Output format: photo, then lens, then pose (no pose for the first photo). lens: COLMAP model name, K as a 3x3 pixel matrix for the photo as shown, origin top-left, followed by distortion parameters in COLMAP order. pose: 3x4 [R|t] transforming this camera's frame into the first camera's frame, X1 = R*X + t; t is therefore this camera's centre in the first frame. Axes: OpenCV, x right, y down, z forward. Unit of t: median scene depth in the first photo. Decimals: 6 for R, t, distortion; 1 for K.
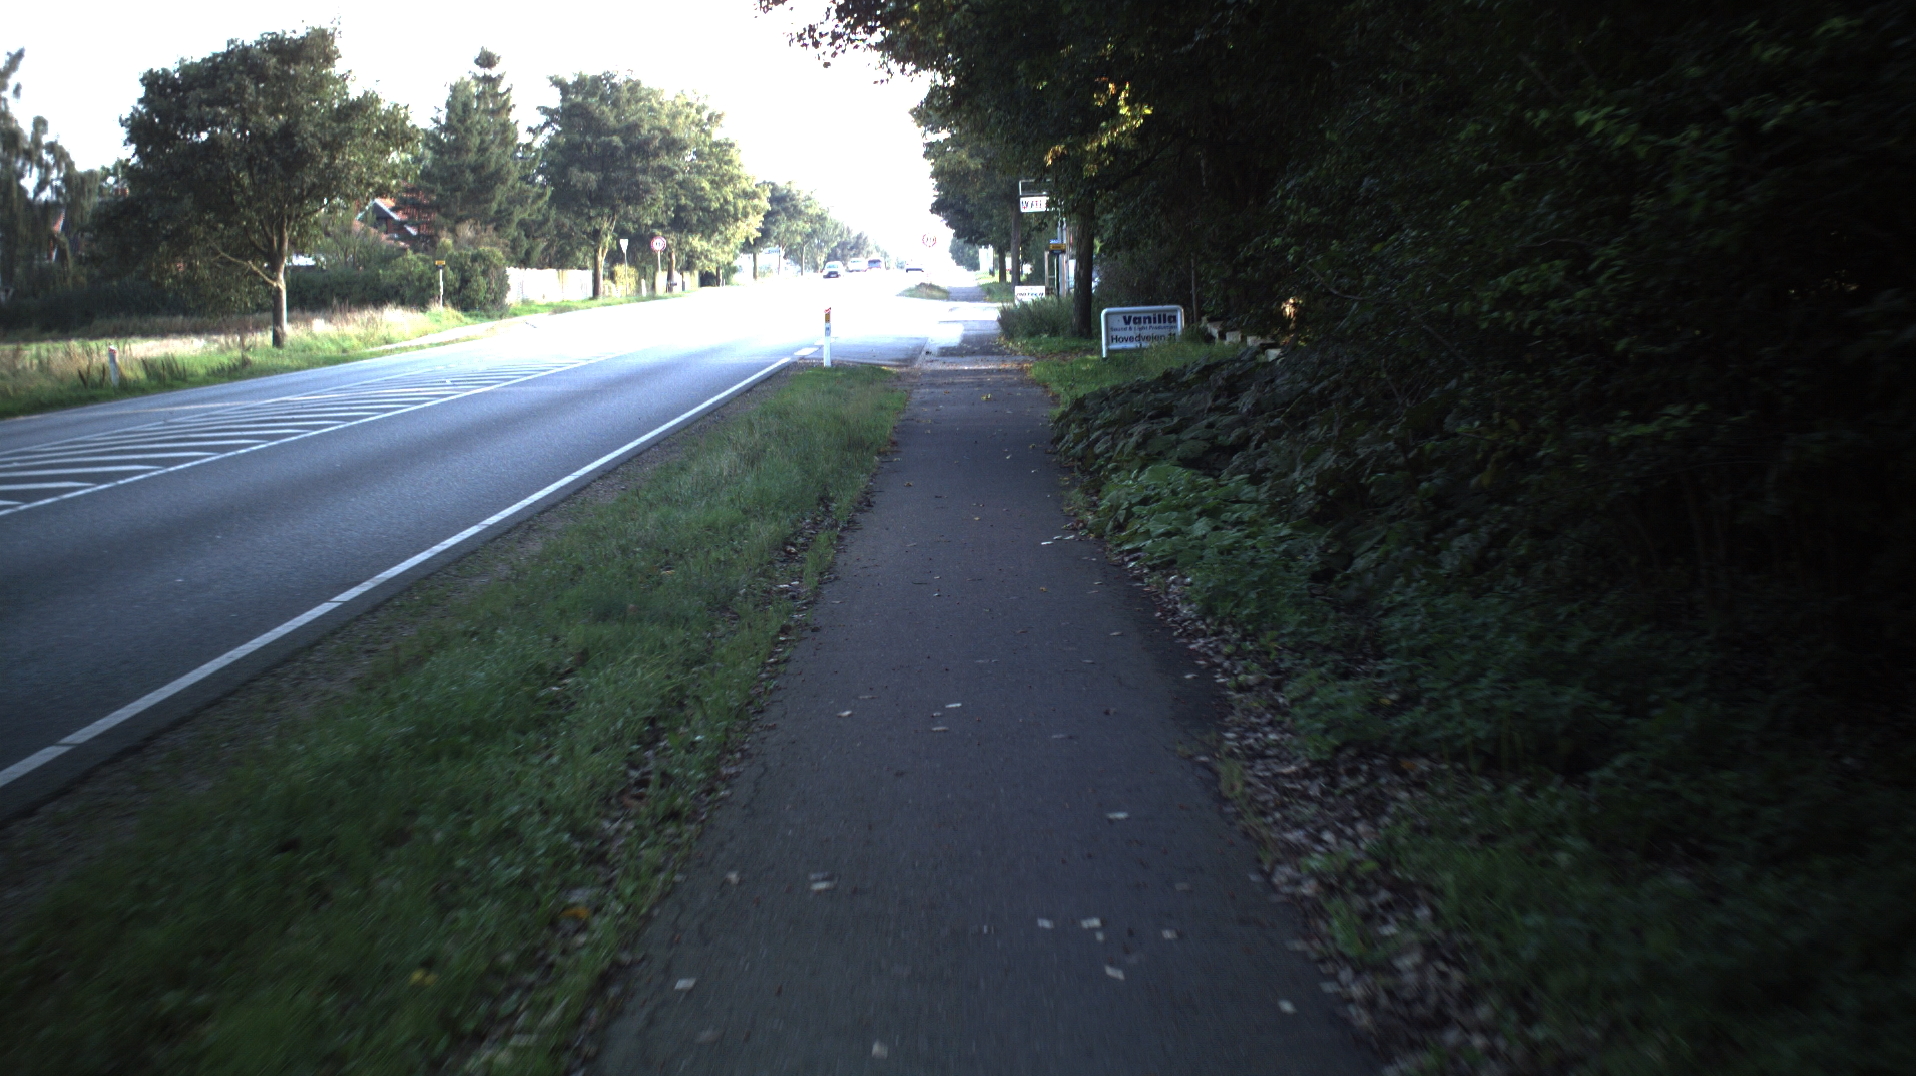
lens RADIAL K [[3310.8, 0, 958.0], [0, 3310.8, 538.0], [0, 0, 1]] dist [-0.275761, 0.246488]
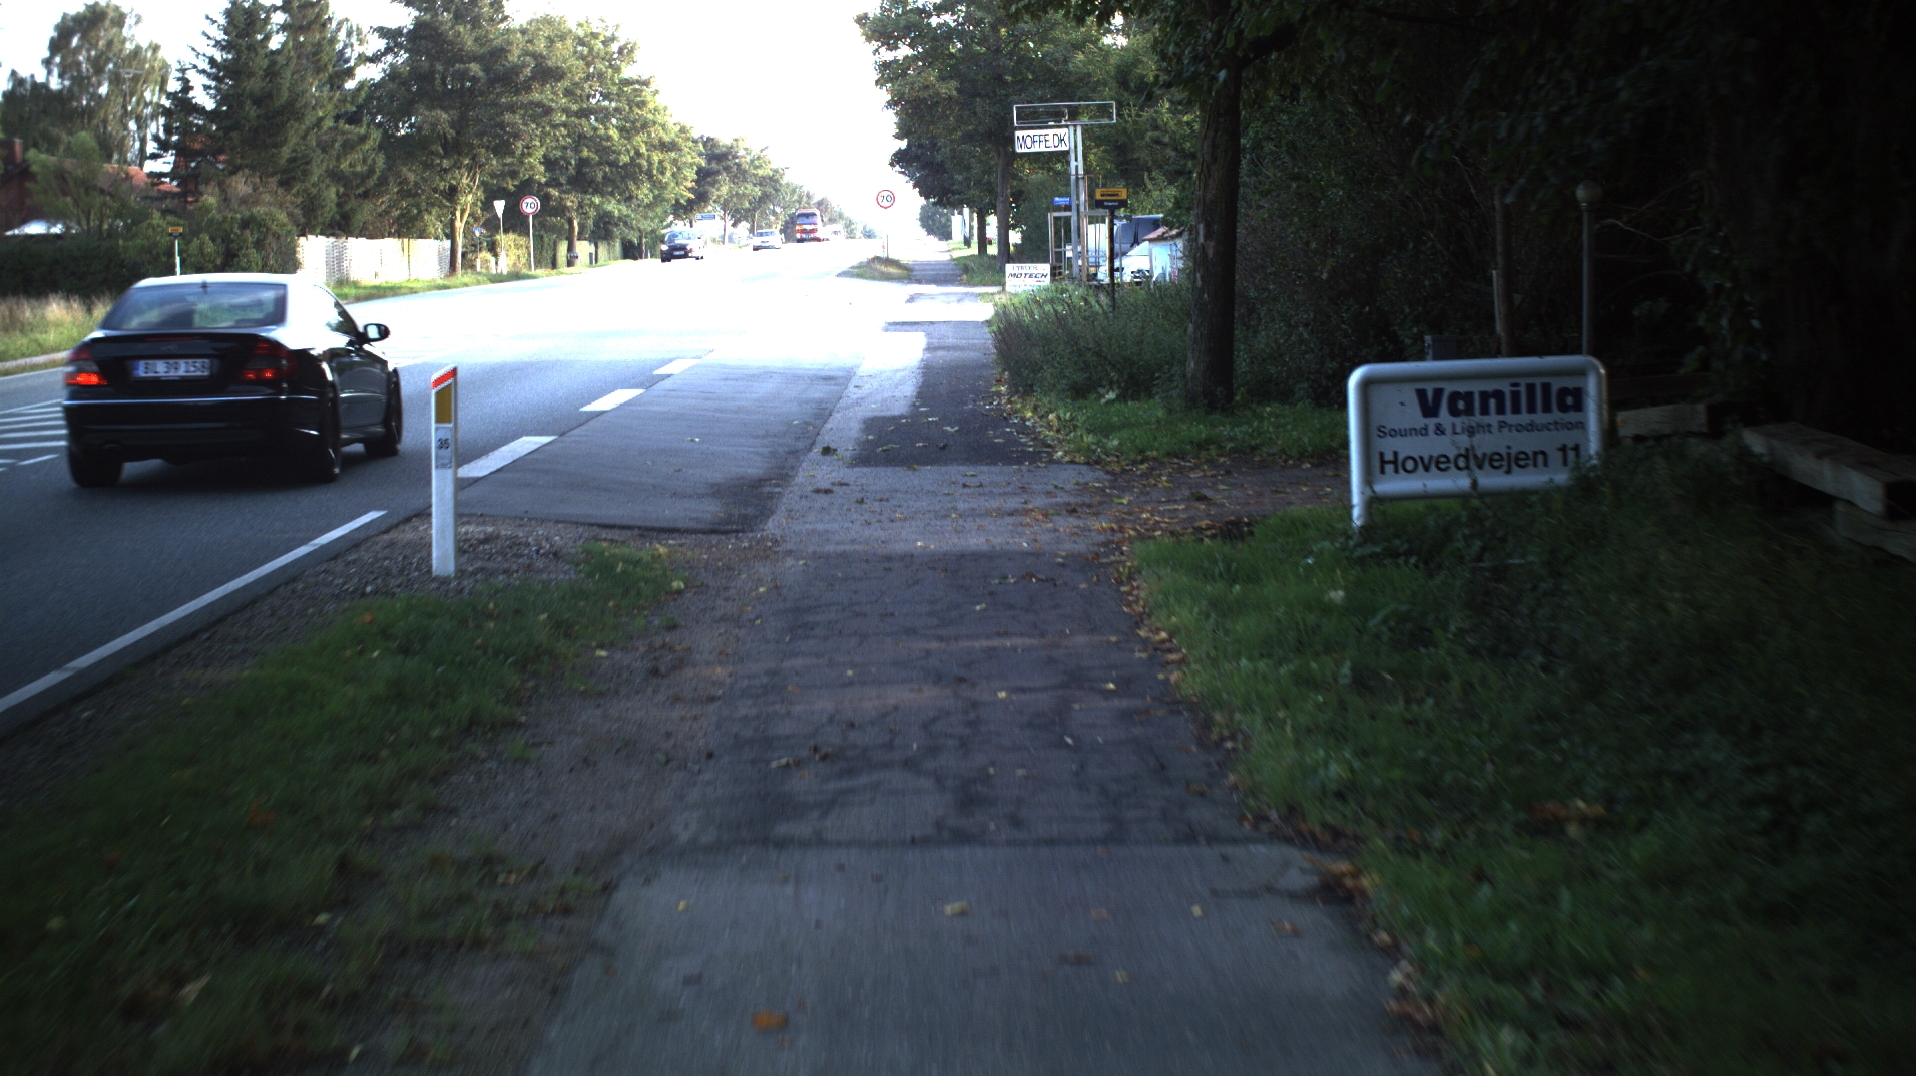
lens RADIAL K [[3310.8, 0, 958.0], [0, 3310.8, 538.0], [0, 0, 1]] dist [-0.275761, 0.246488]
pose [[0.999963, 0.000913, 0.008570, 0.001462], [-0.000993, 0.999956, 0.009340, -0.023073], [-0.008561, -0.009349, 0.999920, 0.283339]]
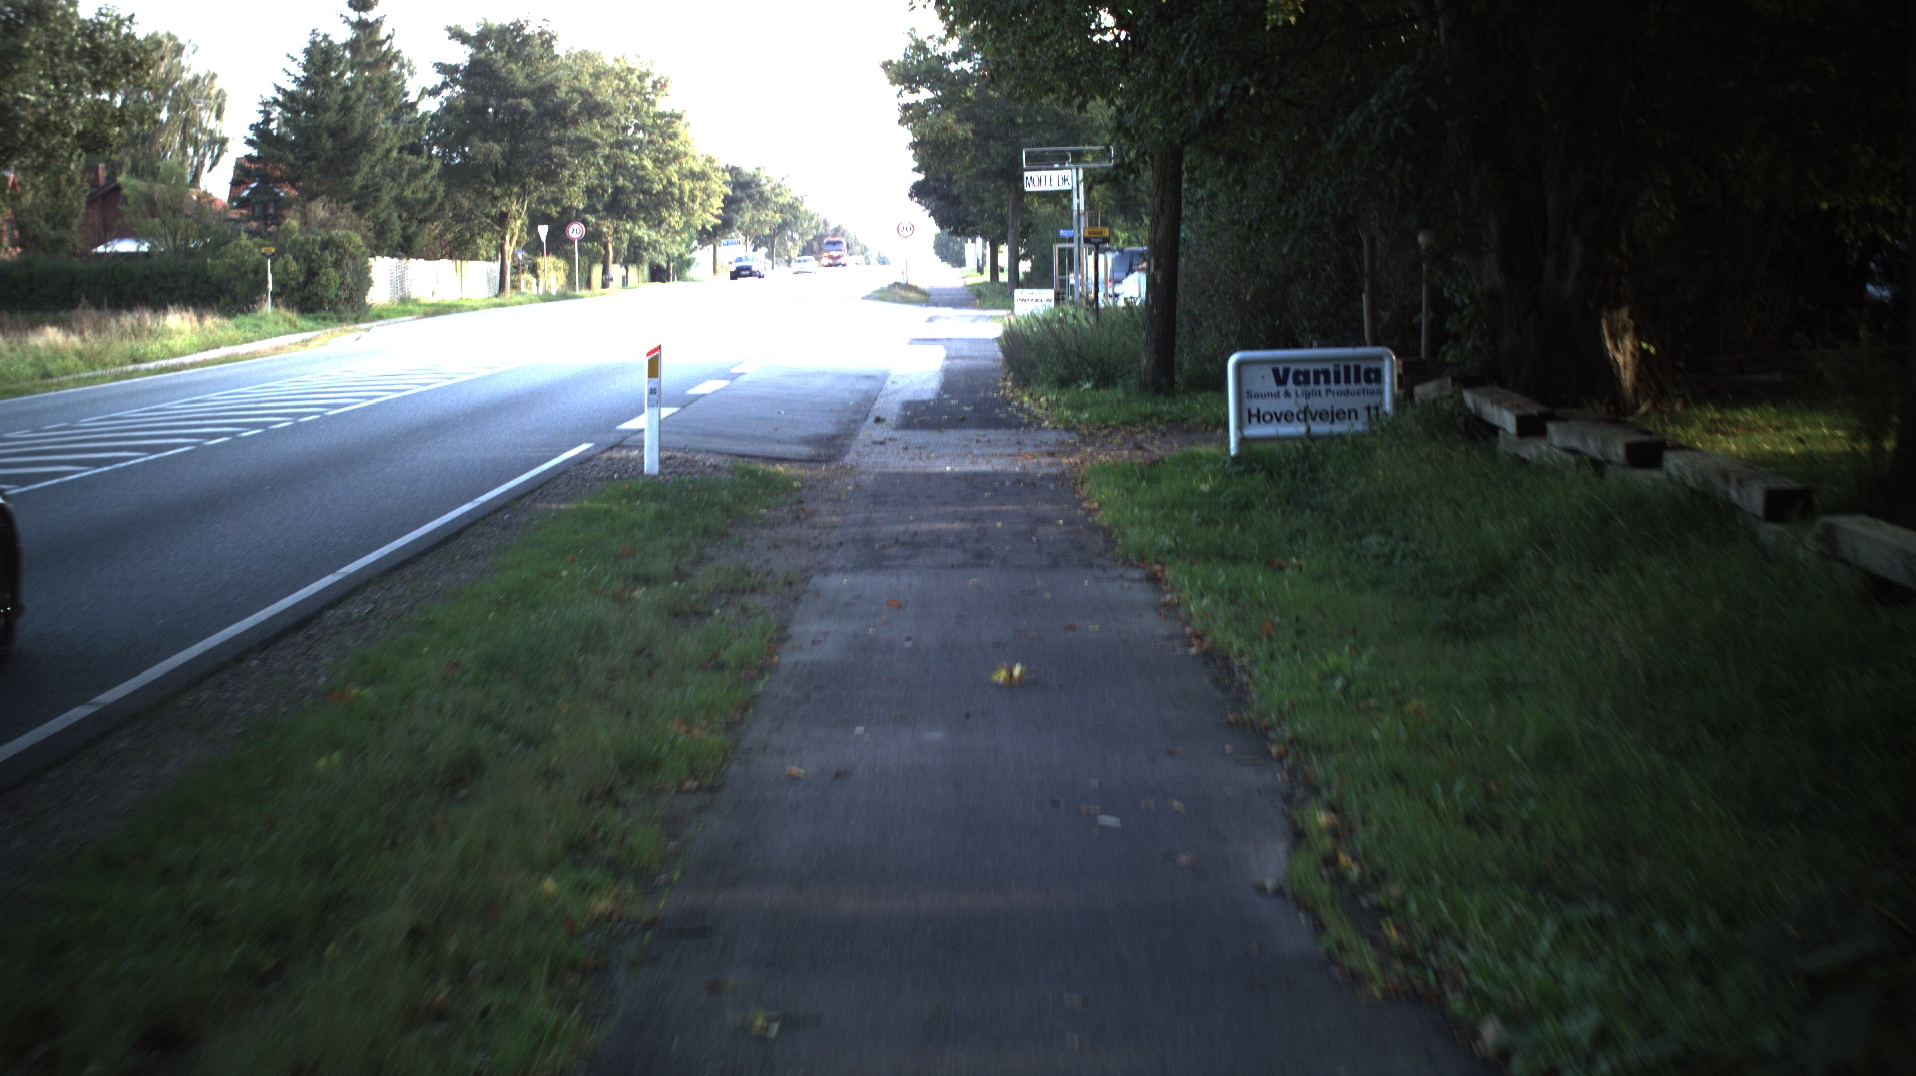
lens RADIAL K [[3310.8, 0, 958.0], [0, 3310.8, 538.0], [0, 0, 1]] dist [-0.275761, 0.246488]
pose [[0.999911, 0.012097, 0.005616, 0.000557], [-0.012104, 0.999926, 0.001119, -0.017403], [-0.005602, -0.001187, 0.999984, 0.212448]]
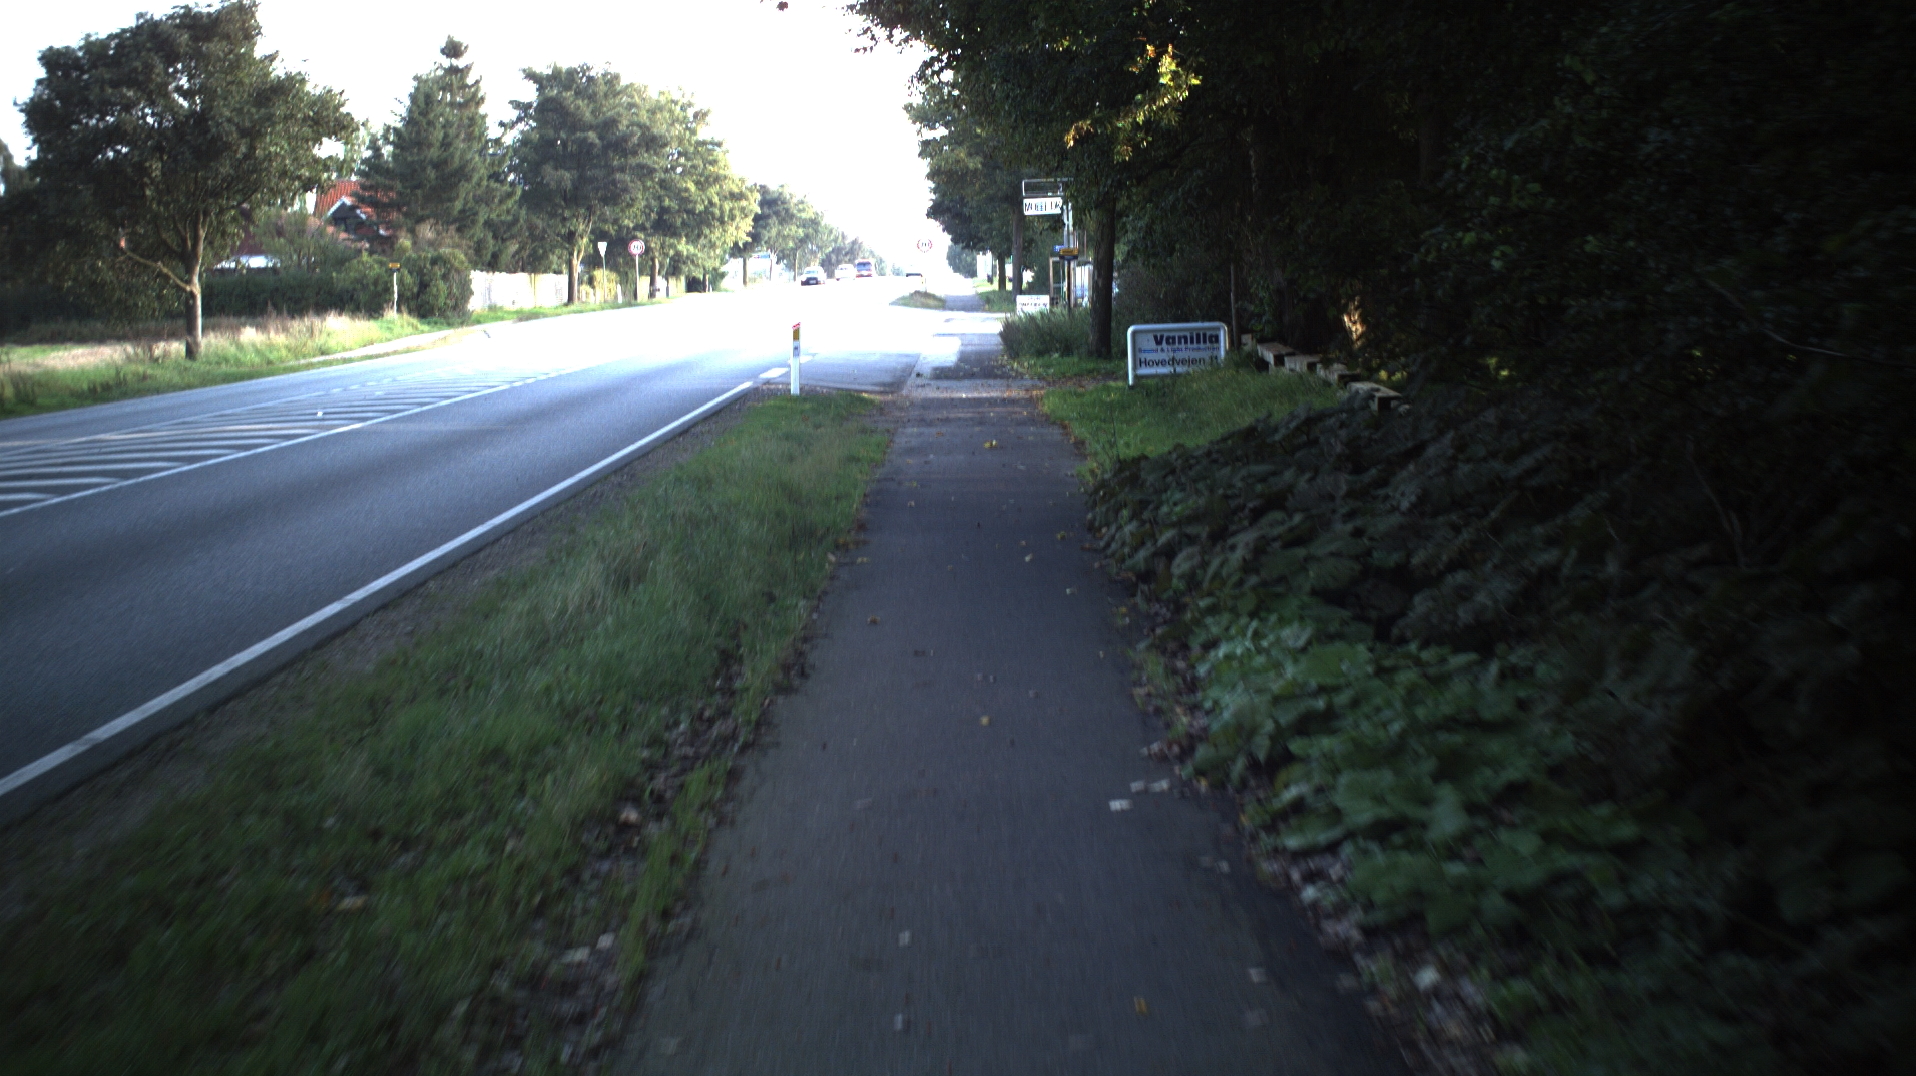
lens RADIAL K [[3310.8, 0, 958.0], [0, 3310.8, 538.0], [0, 0, 1]] dist [-0.275761, 0.246488]
pose [[0.999974, 0.007085, 0.001465, 0.000006], [-0.007082, 0.999973, -0.002093, -0.005831], [-0.001480, 0.002083, 0.999997, 0.070825]]
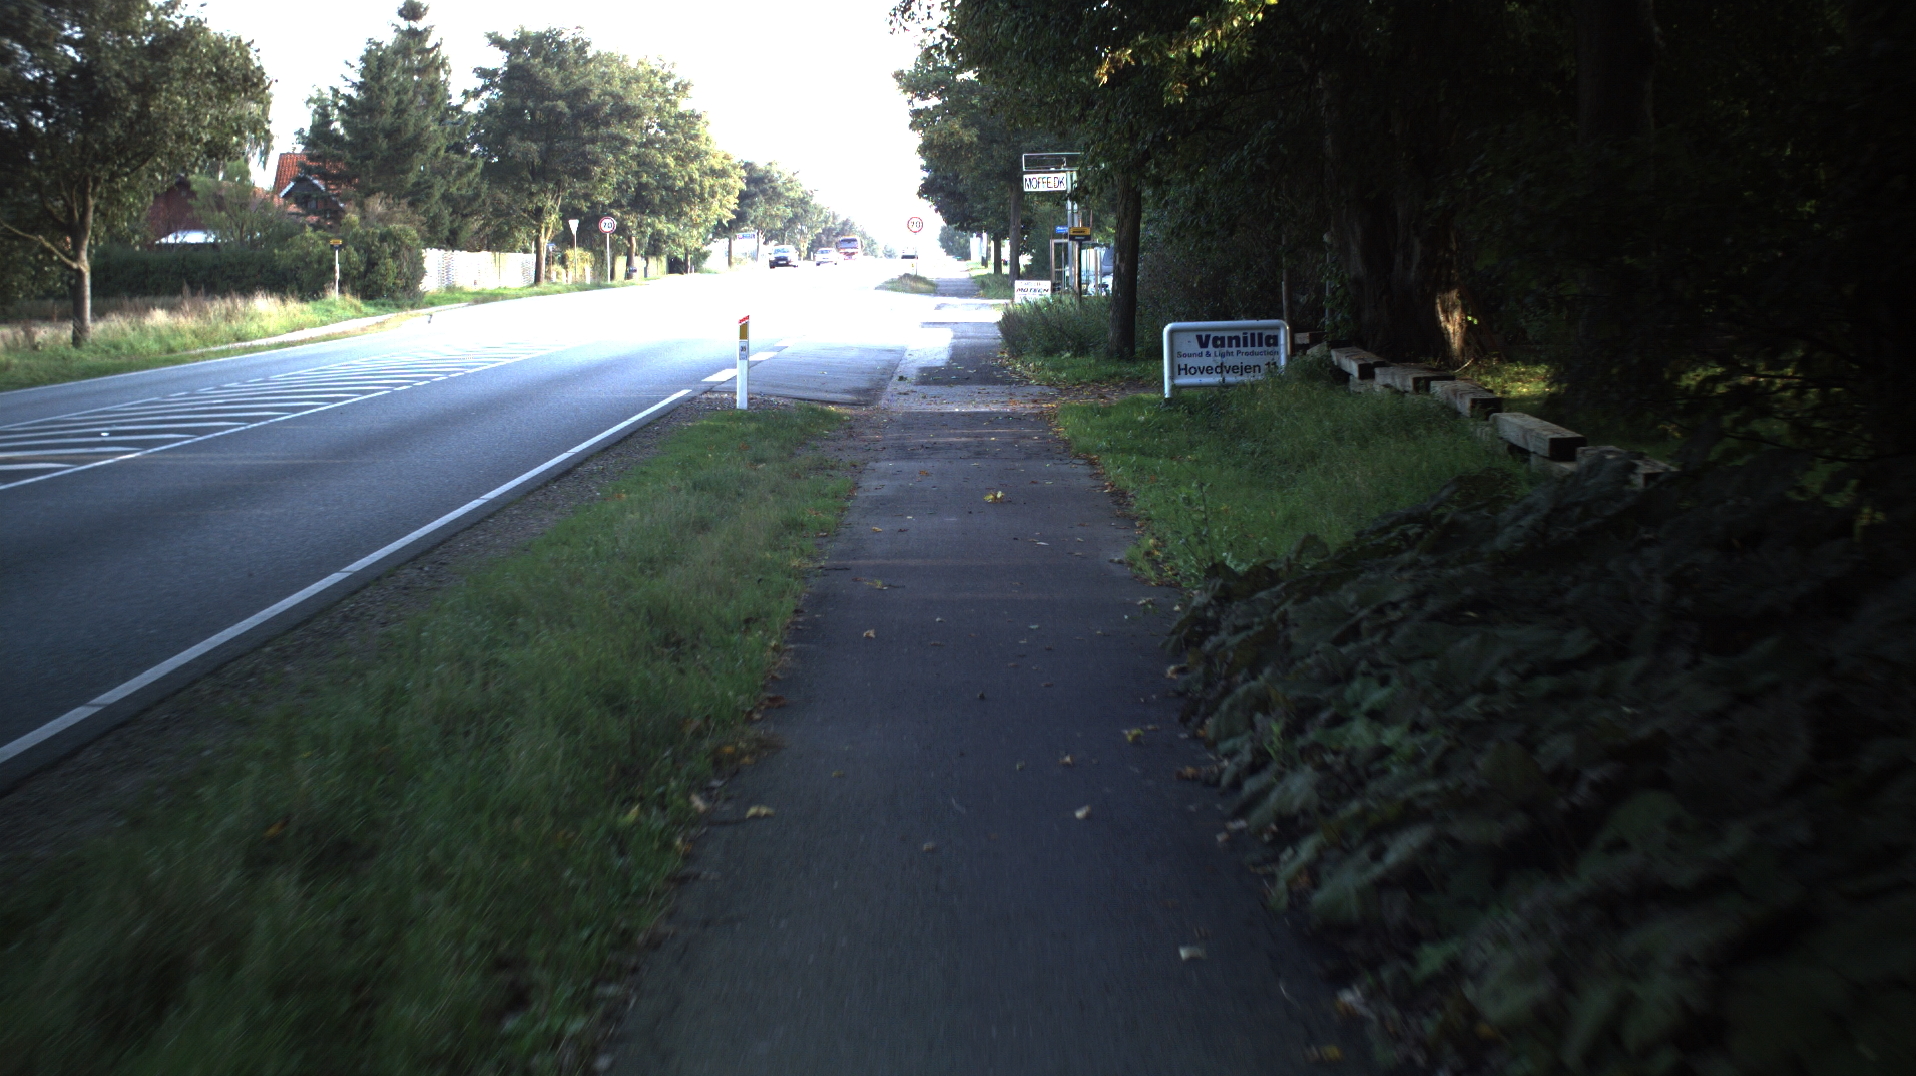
lens RADIAL K [[3310.8, 0, 958.0], [0, 3310.8, 538.0], [0, 0, 1]] dist [-0.275761, 0.246488]
pose [[0.999866, 0.015754, 0.004373, 0.000111], [-0.015768, 0.999871, 0.003165, -0.011585], [-0.004322, -0.003234, 0.999985, 0.141605]]
